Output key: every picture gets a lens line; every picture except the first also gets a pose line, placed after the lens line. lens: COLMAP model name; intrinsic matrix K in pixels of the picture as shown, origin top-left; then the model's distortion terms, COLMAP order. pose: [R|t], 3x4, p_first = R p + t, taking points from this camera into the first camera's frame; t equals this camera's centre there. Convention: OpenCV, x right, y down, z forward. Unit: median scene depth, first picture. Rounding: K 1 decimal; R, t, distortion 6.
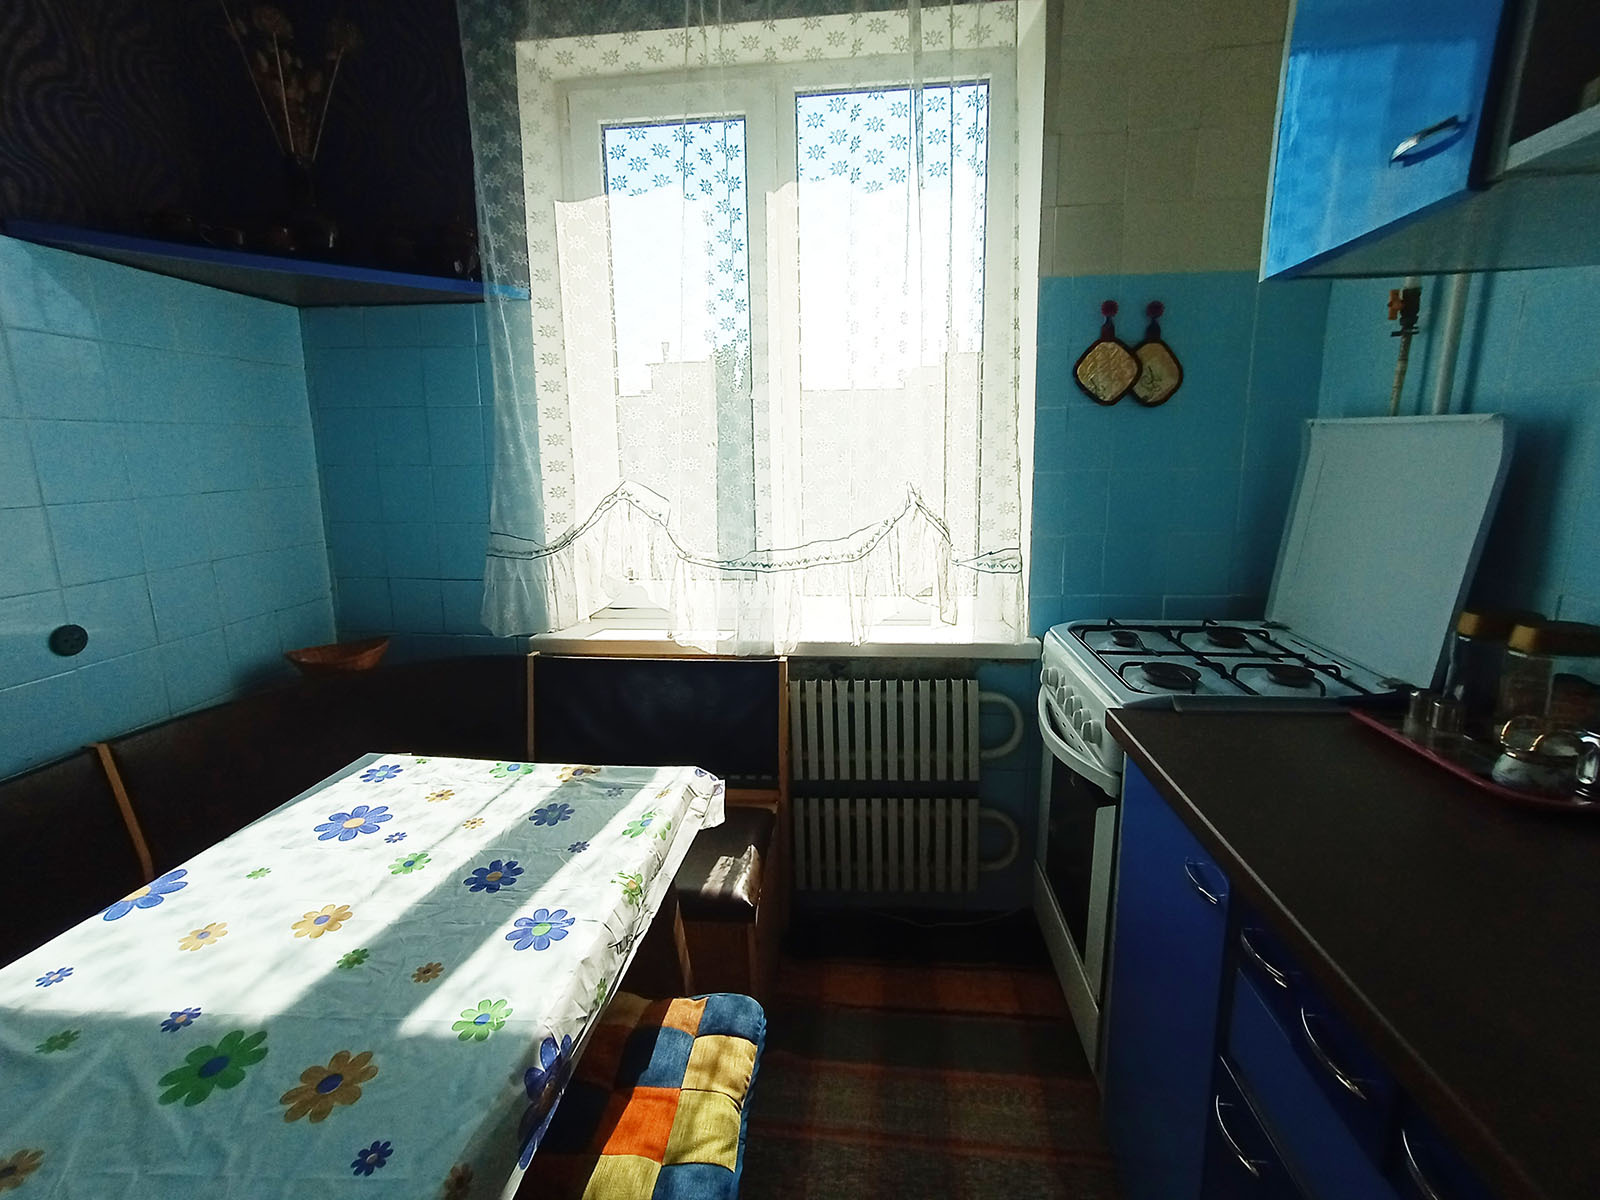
lens RADIAL K [[725.9, 0, 805.4], [0, 725.9, 579.0], [0, 0, 1]] dist [-0.042949, 0.029181]
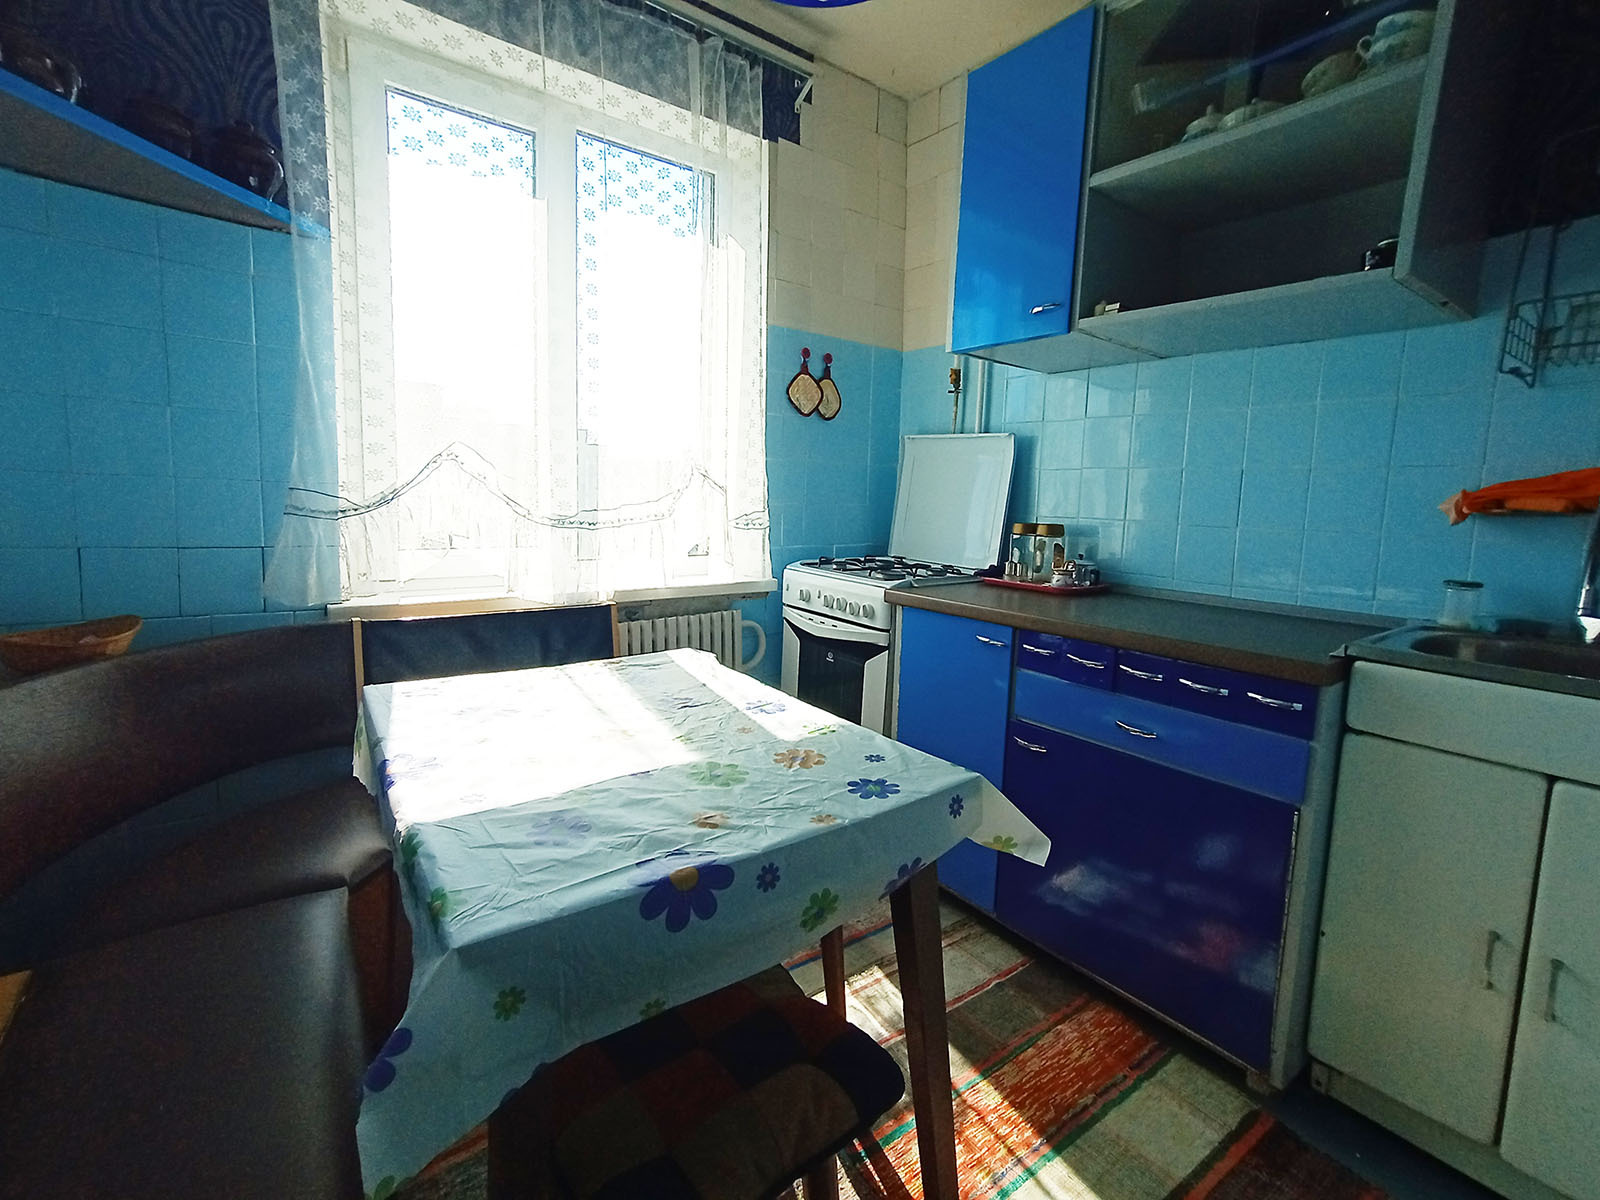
lens RADIAL K [[719.1, 0, 802.9], [0, 719.1, 574.1], [0, 0, 1]] dist [-0.041534, 0.028270]
pose [[0.730605, -0.041361, 0.681546, -0.621296], [0.082820, 0.996162, -0.028327, 0.128386], [-0.677759, 0.077141, 0.731227, -0.064713]]
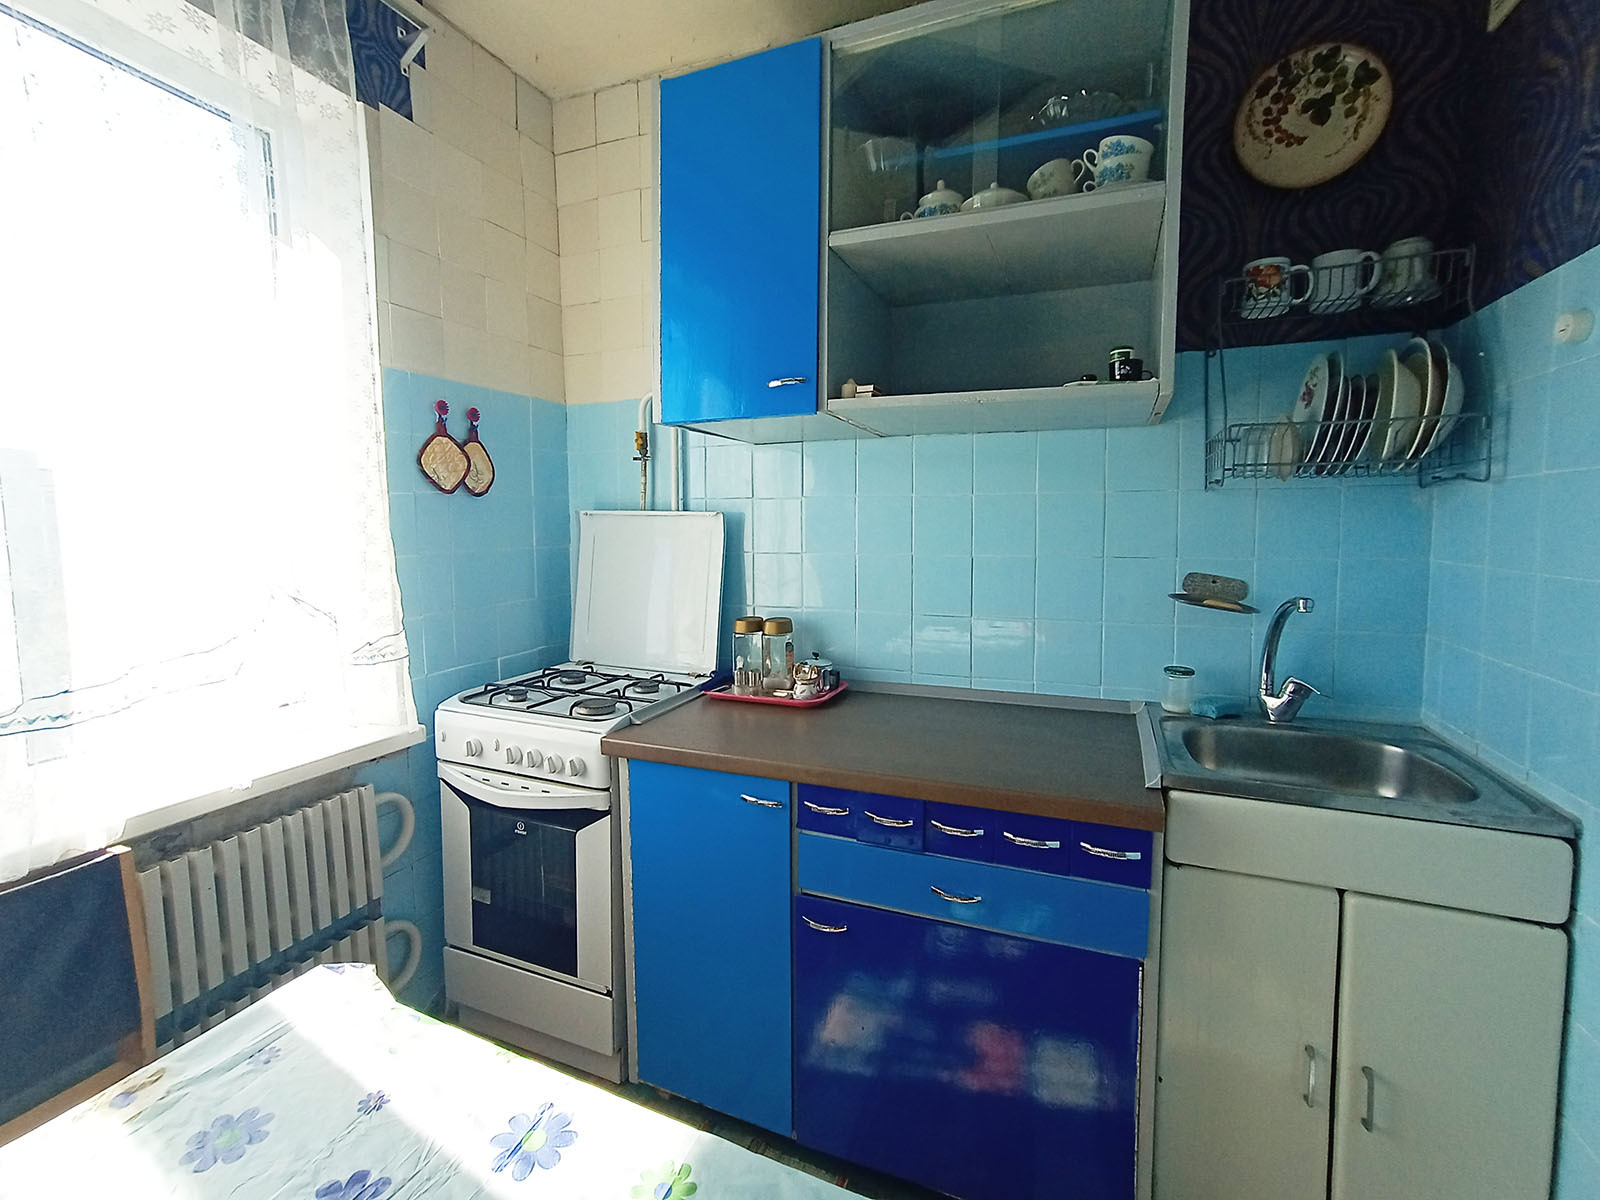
lens RADIAL K [[719.1, 0, 802.9], [0, 719.1, 574.1], [0, 0, 1]] dist [-0.041534, 0.028270]
pose [[0.291144, -0.058213, 0.954907, -0.470403], [0.172911, 0.984910, 0.007323, -0.034950], [-0.940923, 0.162982, 0.296816, 0.189166]]
